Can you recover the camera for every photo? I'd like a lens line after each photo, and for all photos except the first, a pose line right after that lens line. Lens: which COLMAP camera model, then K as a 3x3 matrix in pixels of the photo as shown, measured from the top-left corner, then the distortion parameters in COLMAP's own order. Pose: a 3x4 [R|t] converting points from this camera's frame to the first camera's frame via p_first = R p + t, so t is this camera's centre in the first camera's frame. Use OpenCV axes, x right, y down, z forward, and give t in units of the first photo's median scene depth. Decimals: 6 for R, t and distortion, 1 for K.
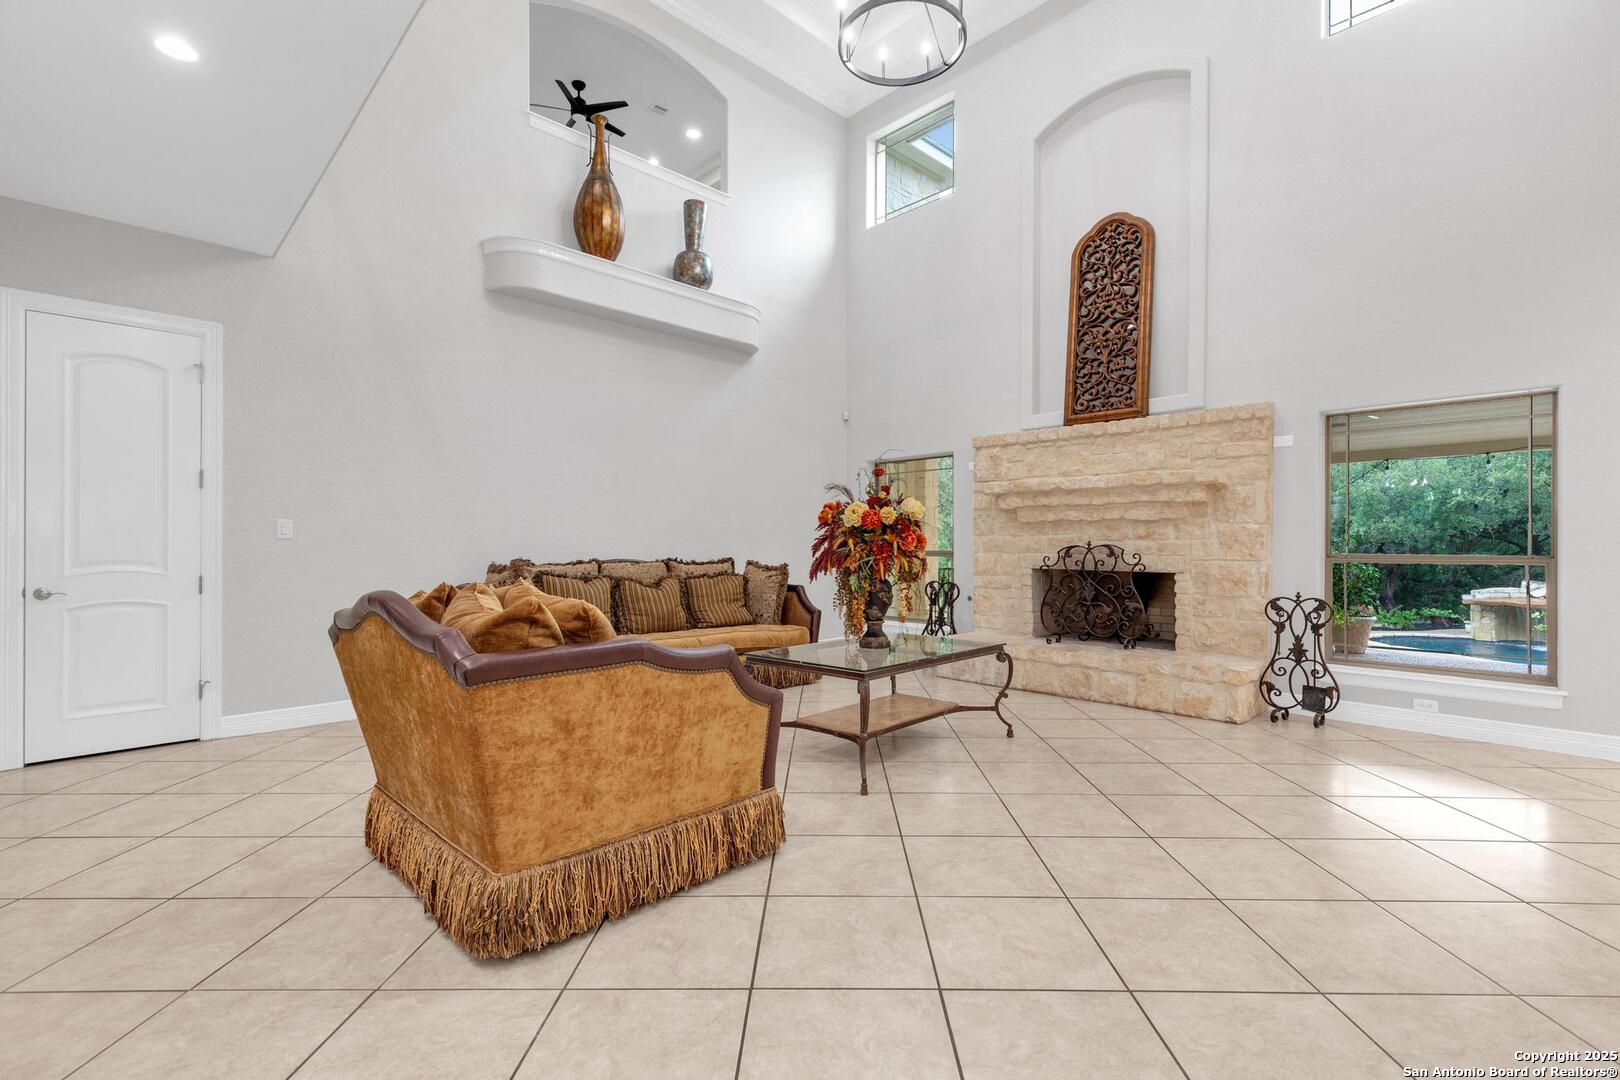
lens RADIAL K [[717.8, 0, 819.1], [0, 717.8, 540.6], [0, 0, 1]] dist [-0.001774, -0.000106]
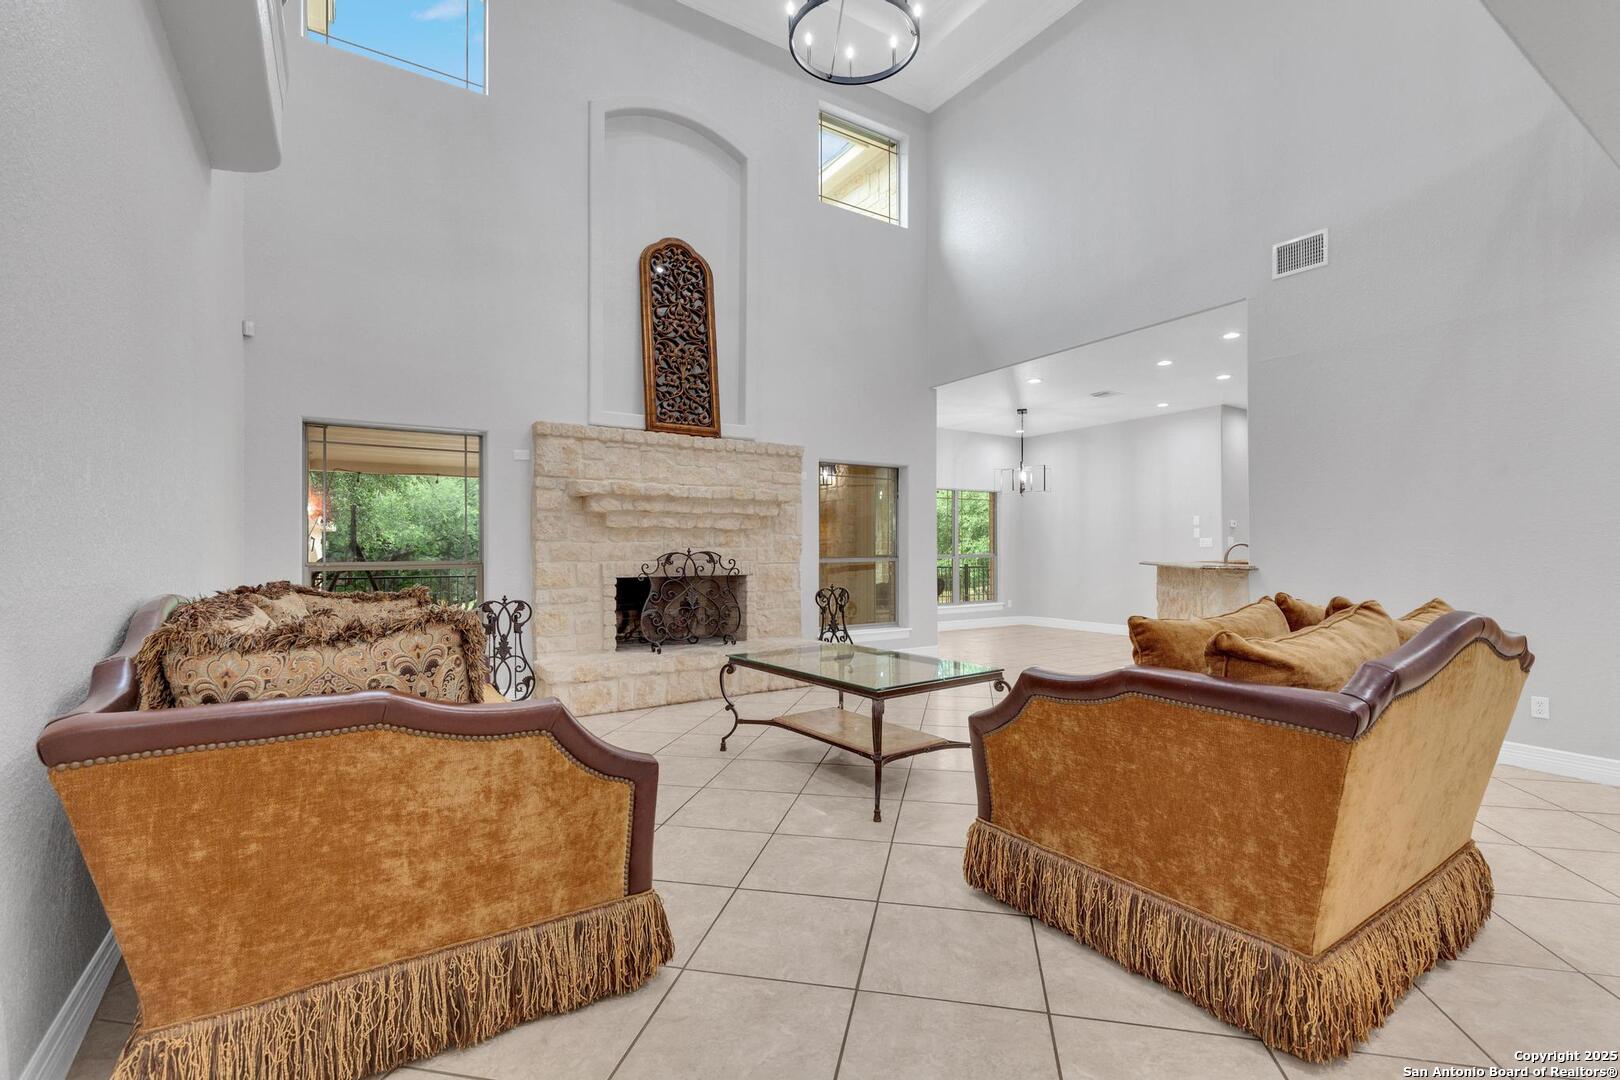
lens RADIAL K [[717.8, 0, 819.1], [0, 717.8, 540.6], [0, 0, 1]] dist [-0.001774, -0.000106]
pose [[0.189885, 0.011485, 0.981739, -0.600980], [-0.000123, 0.999932, -0.011674, 0.001793], [-0.981806, 0.002096, 0.189874, 0.609854]]
